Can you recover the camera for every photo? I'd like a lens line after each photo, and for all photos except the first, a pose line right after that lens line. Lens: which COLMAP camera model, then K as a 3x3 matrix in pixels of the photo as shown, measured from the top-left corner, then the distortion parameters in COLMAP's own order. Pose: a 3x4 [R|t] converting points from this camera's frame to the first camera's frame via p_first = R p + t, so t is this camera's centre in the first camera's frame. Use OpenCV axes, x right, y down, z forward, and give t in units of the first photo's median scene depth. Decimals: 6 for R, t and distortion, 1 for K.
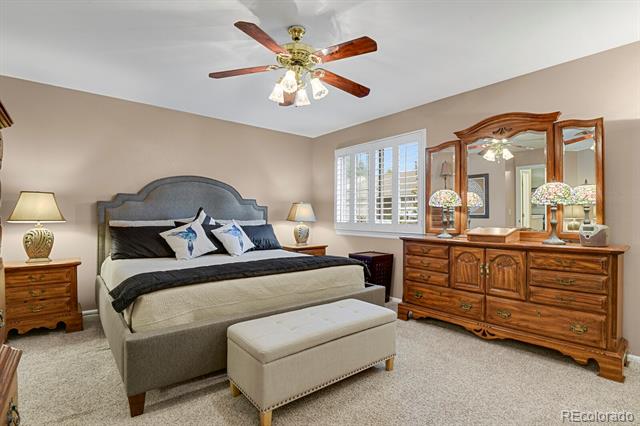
lens RADIAL K [[313.6, 0, 323.7], [0, 313.6, 215.0], [0, 0, 1]] dist [-0.027271, -0.000721]
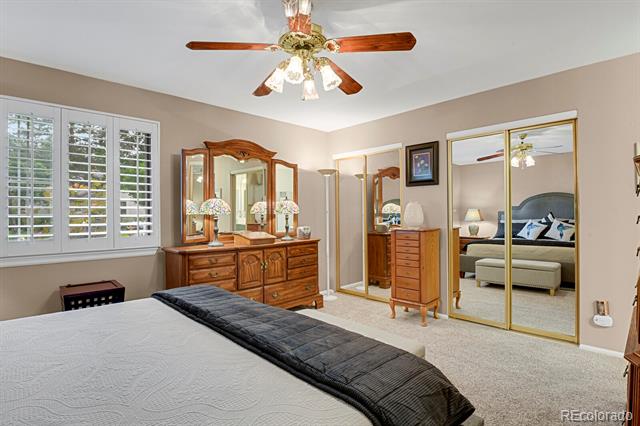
lens RADIAL K [[313.6, 0, 320.9], [0, 313.6, 215.3], [0, 0, 1]] dist [-0.027271, -0.000721]
pose [[-0.066265, -0.007404, 0.997775, -0.623507], [0.002884, 0.999967, 0.007611, -0.031574], [-0.997798, 0.003382, -0.066242, 0.704129]]
